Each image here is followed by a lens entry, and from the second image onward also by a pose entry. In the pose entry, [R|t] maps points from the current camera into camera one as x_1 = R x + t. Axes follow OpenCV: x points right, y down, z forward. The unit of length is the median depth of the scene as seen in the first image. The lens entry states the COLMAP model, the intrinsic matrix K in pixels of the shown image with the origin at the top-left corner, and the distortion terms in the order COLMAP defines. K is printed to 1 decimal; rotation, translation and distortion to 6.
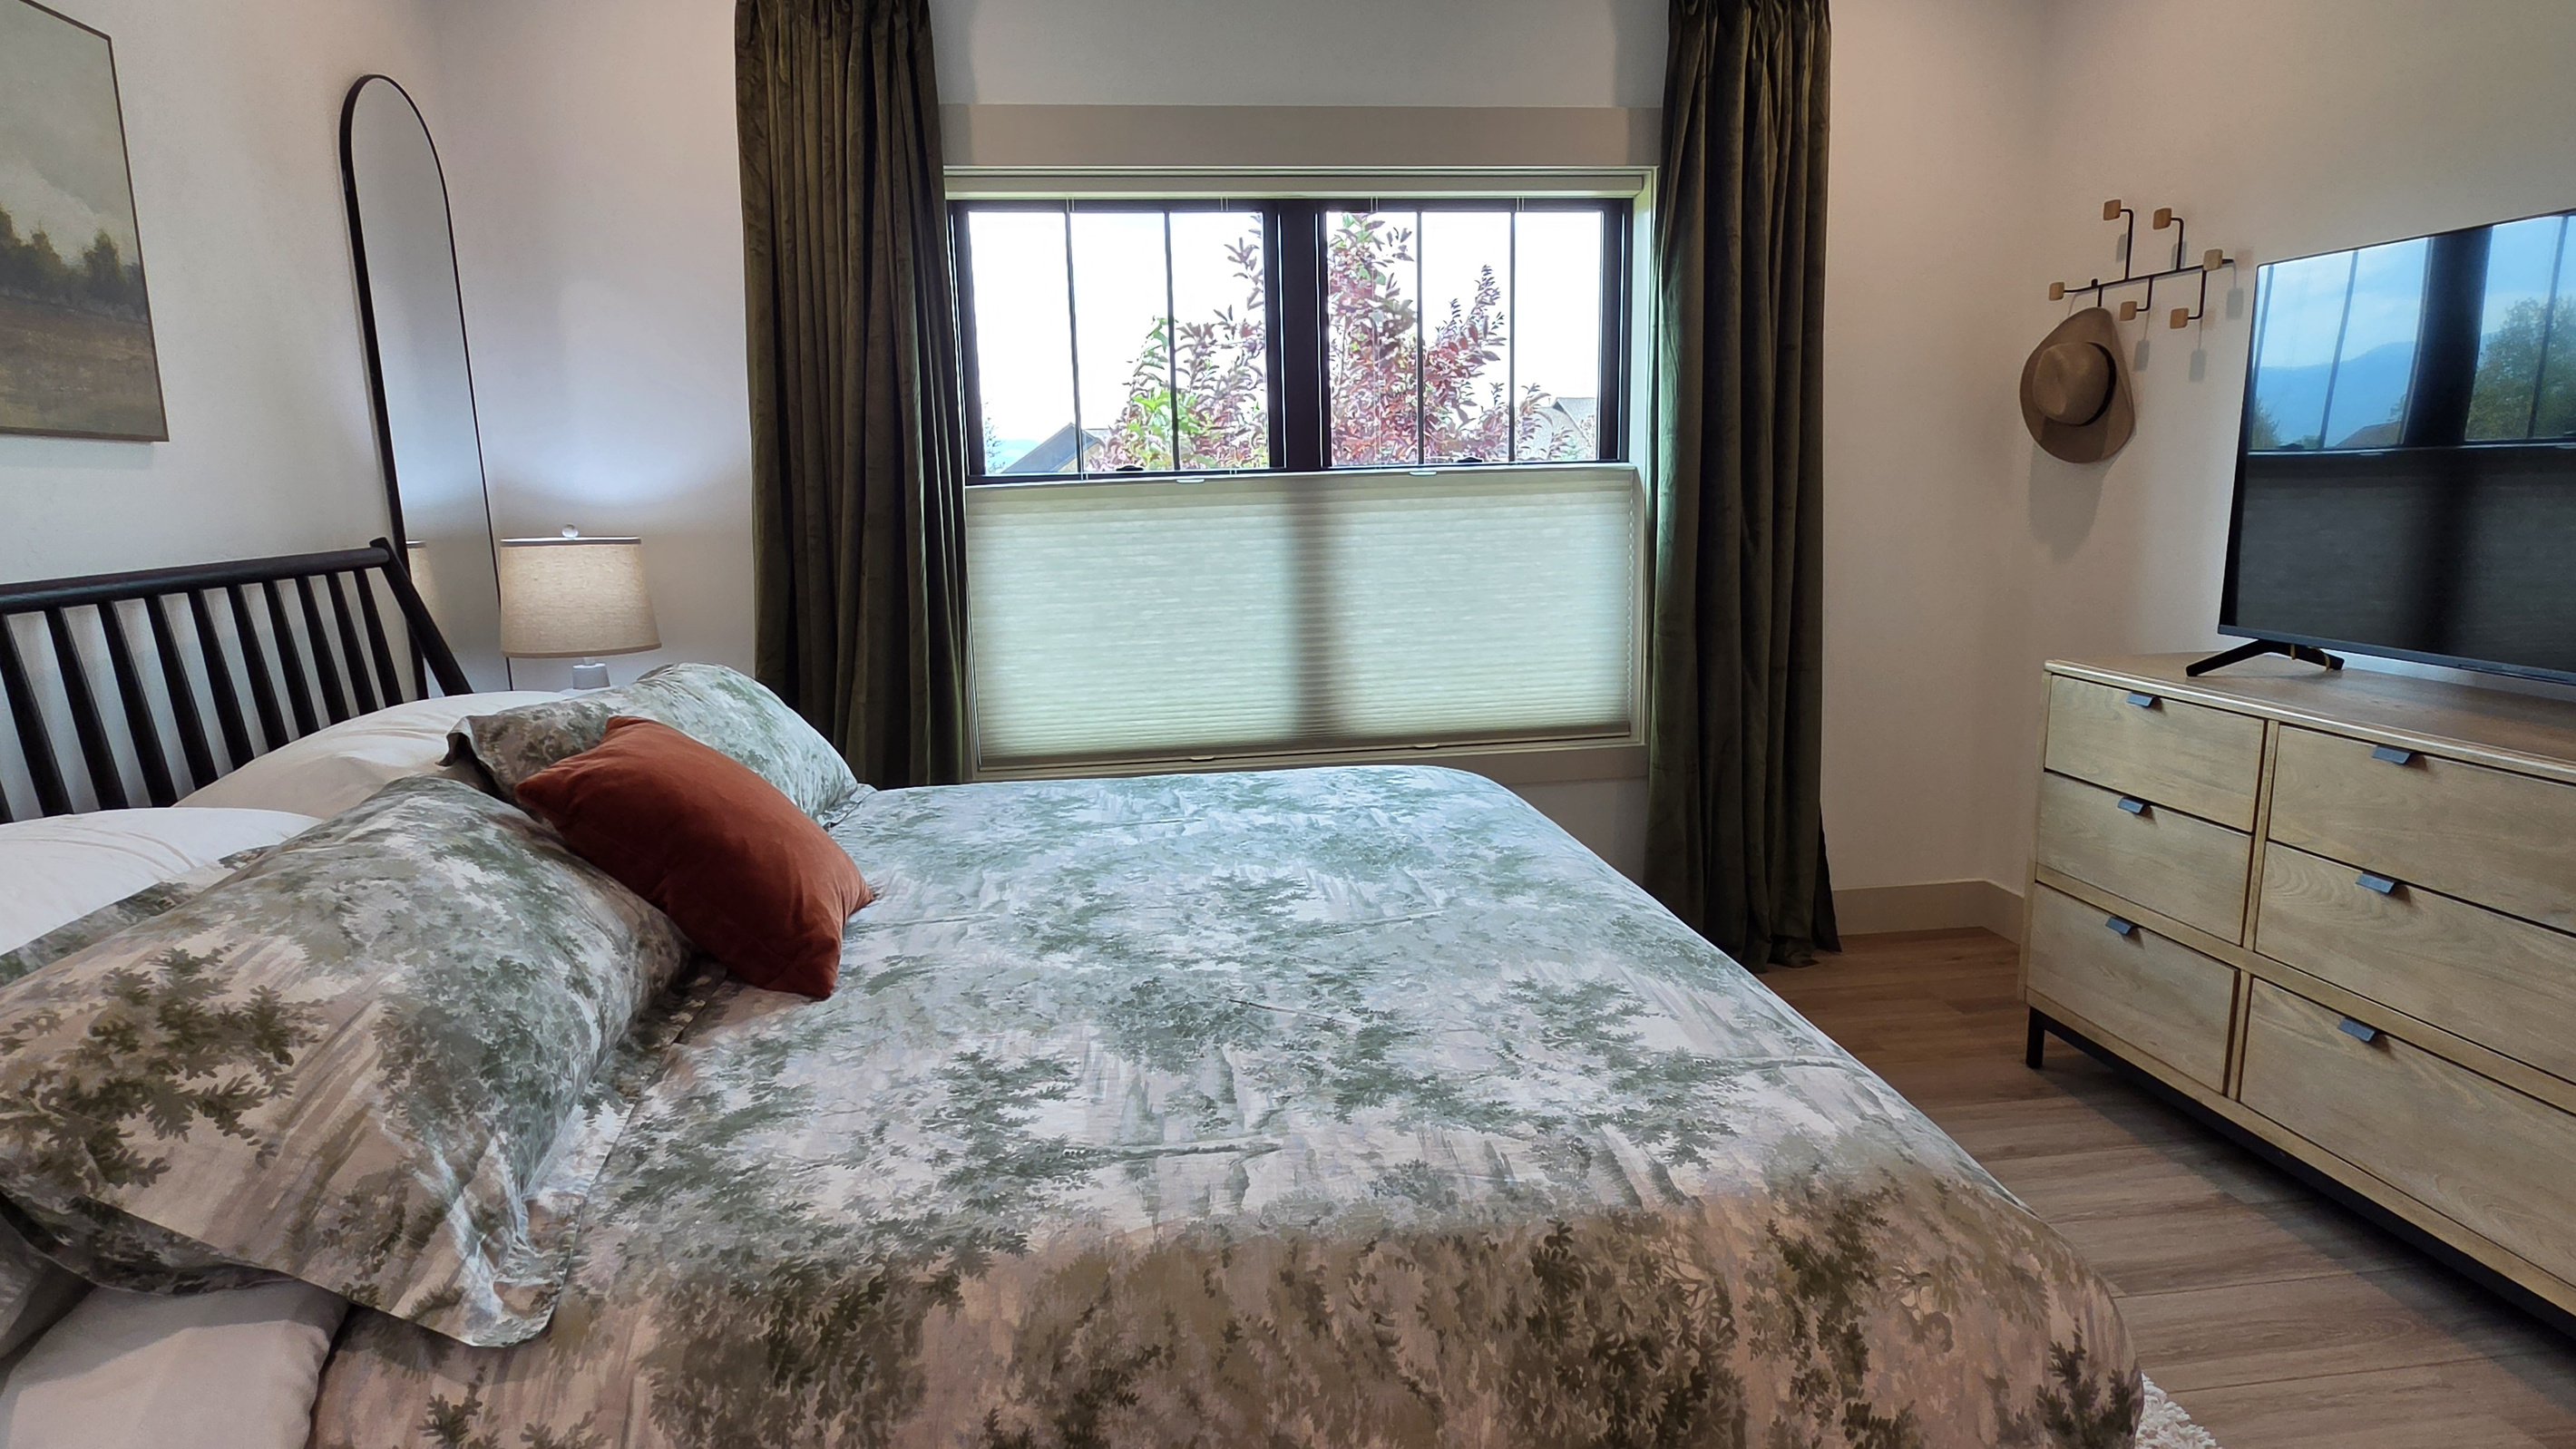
lens RADIAL K [[1430.2, 0, 1293.9], [0, 1430.2, 741.8], [0, 0, 1]] dist [-0.002168, 0.000817]
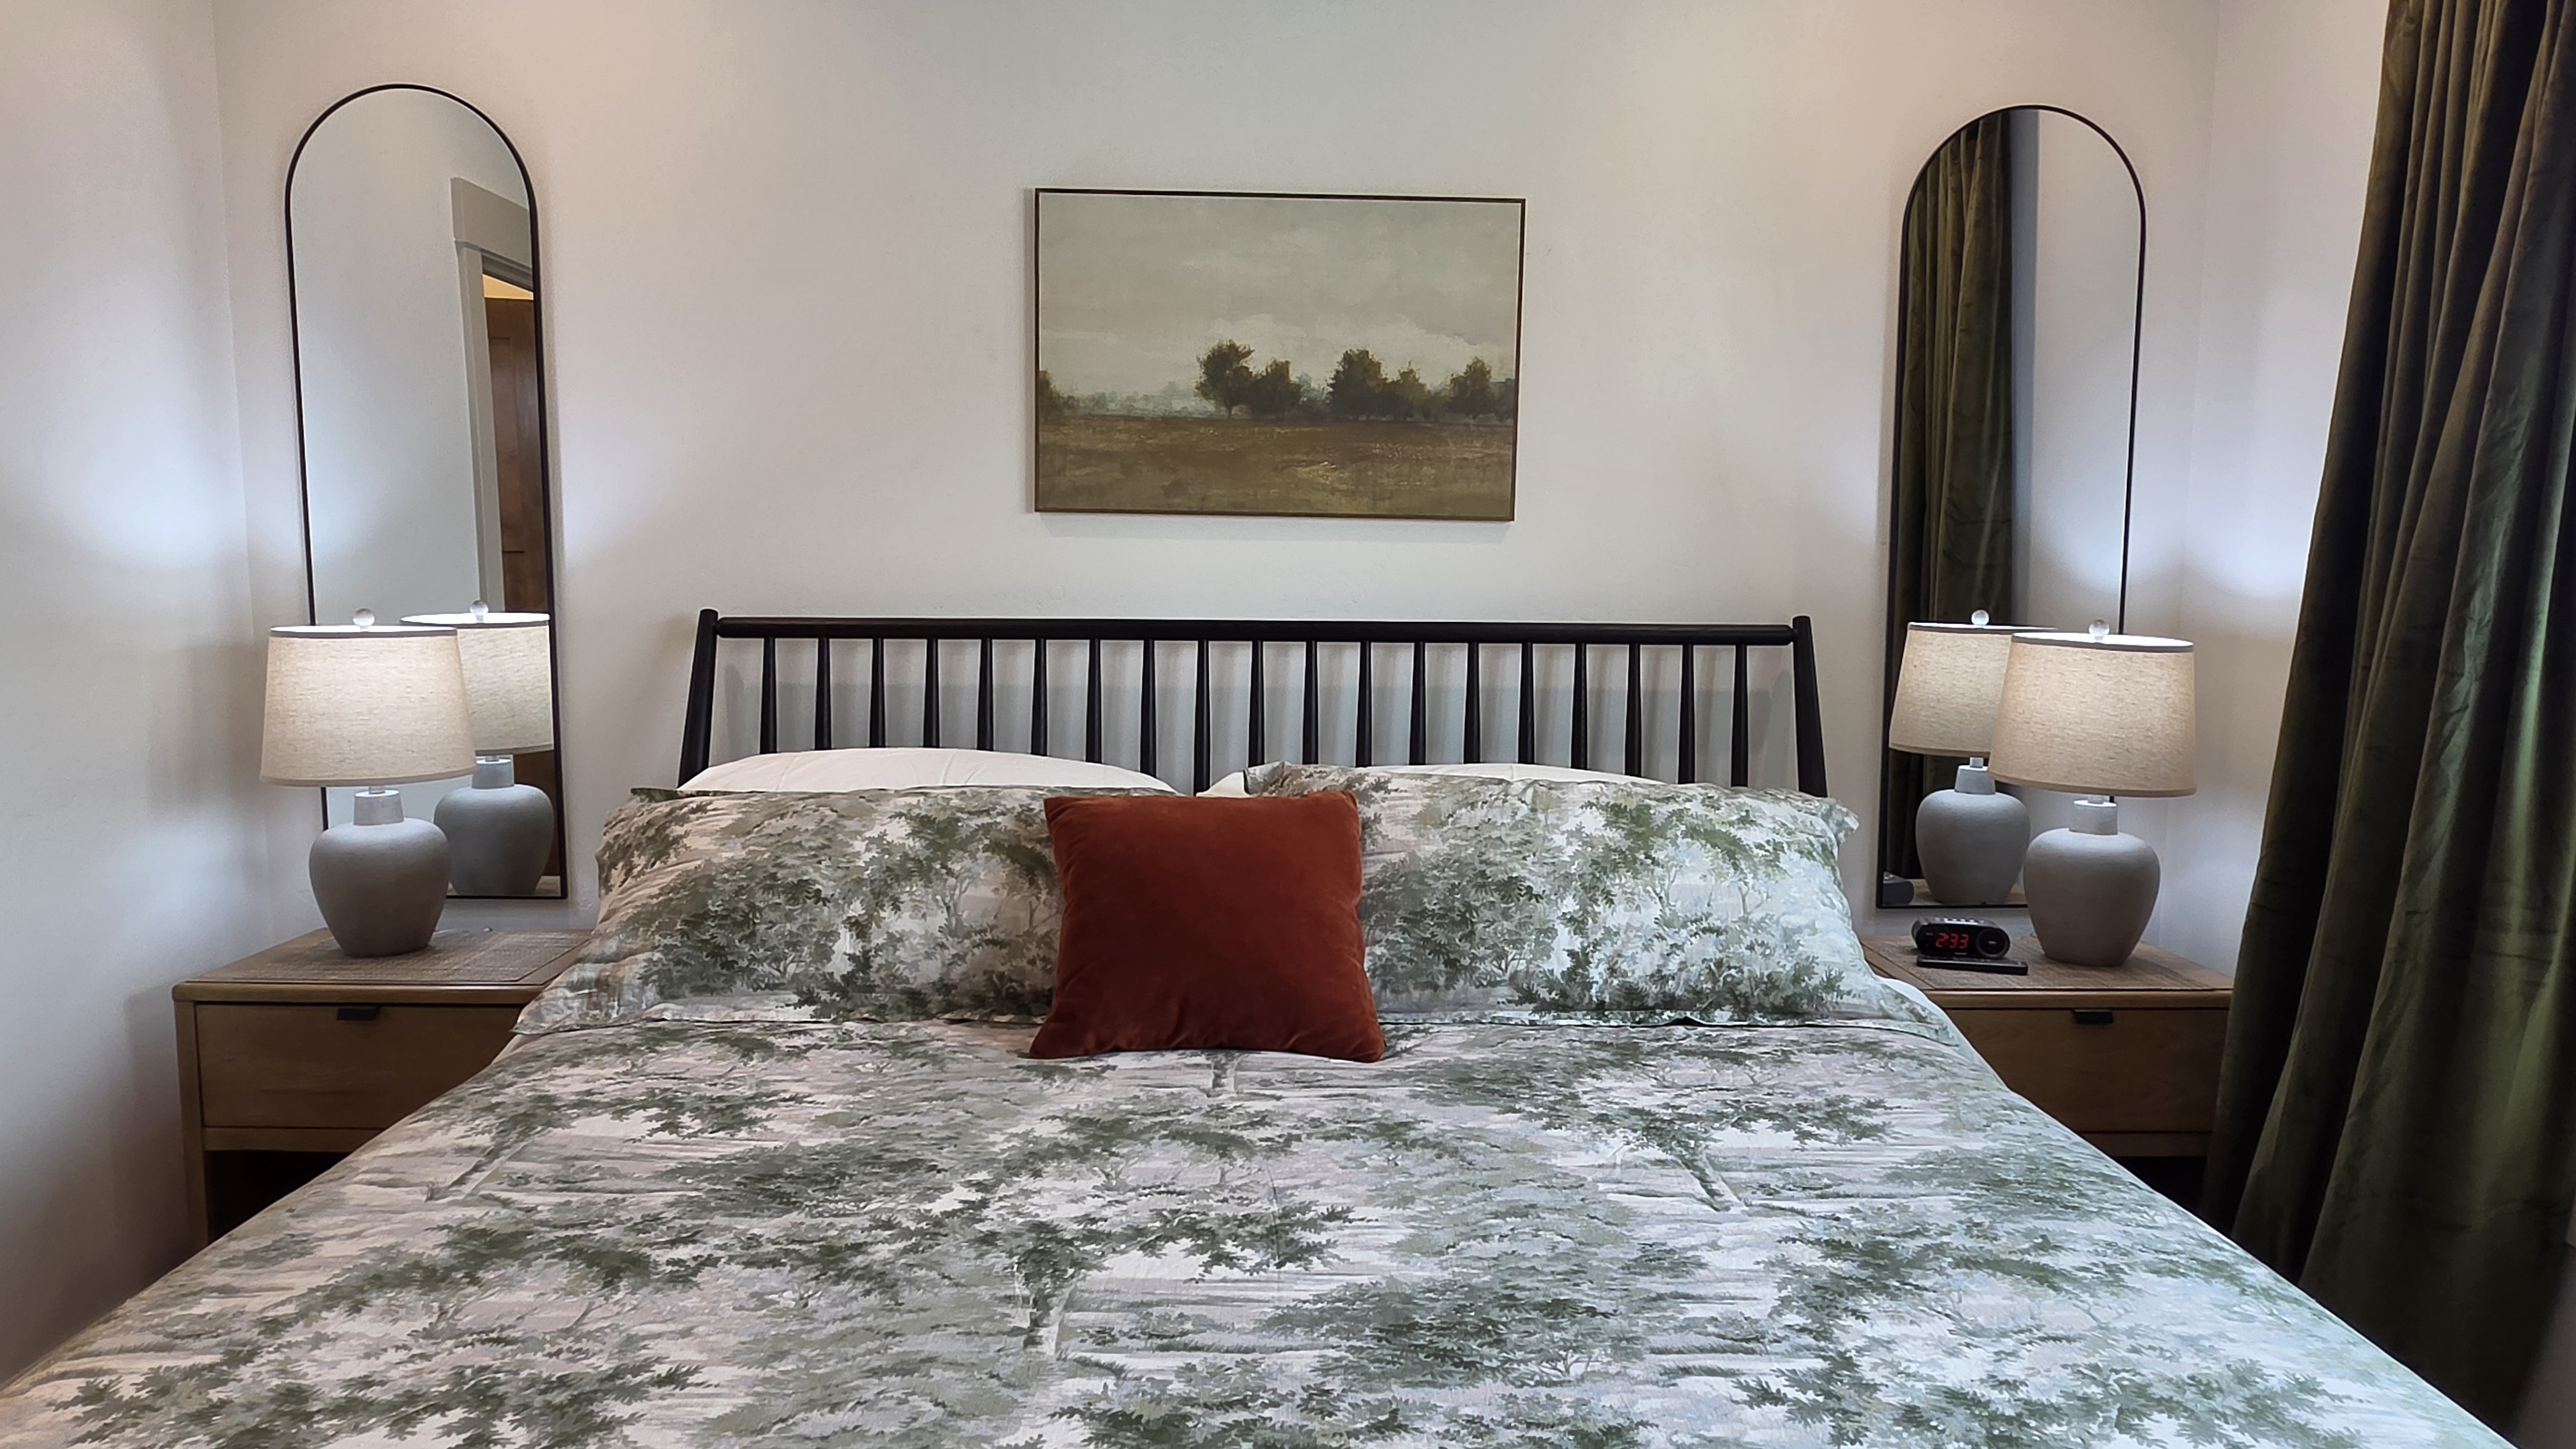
lens RADIAL K [[1622.2, 0, 1276.1], [0, 1622.2, 749.5], [0, 0, 1]] dist [-0.015702, 0.022947]
pose [[-0.127849, 0.142511, -0.981501, 0.669590], [-0.189830, 0.967810, 0.165250, -0.230893], [0.973457, 0.207446, -0.096680, 1.064077]]
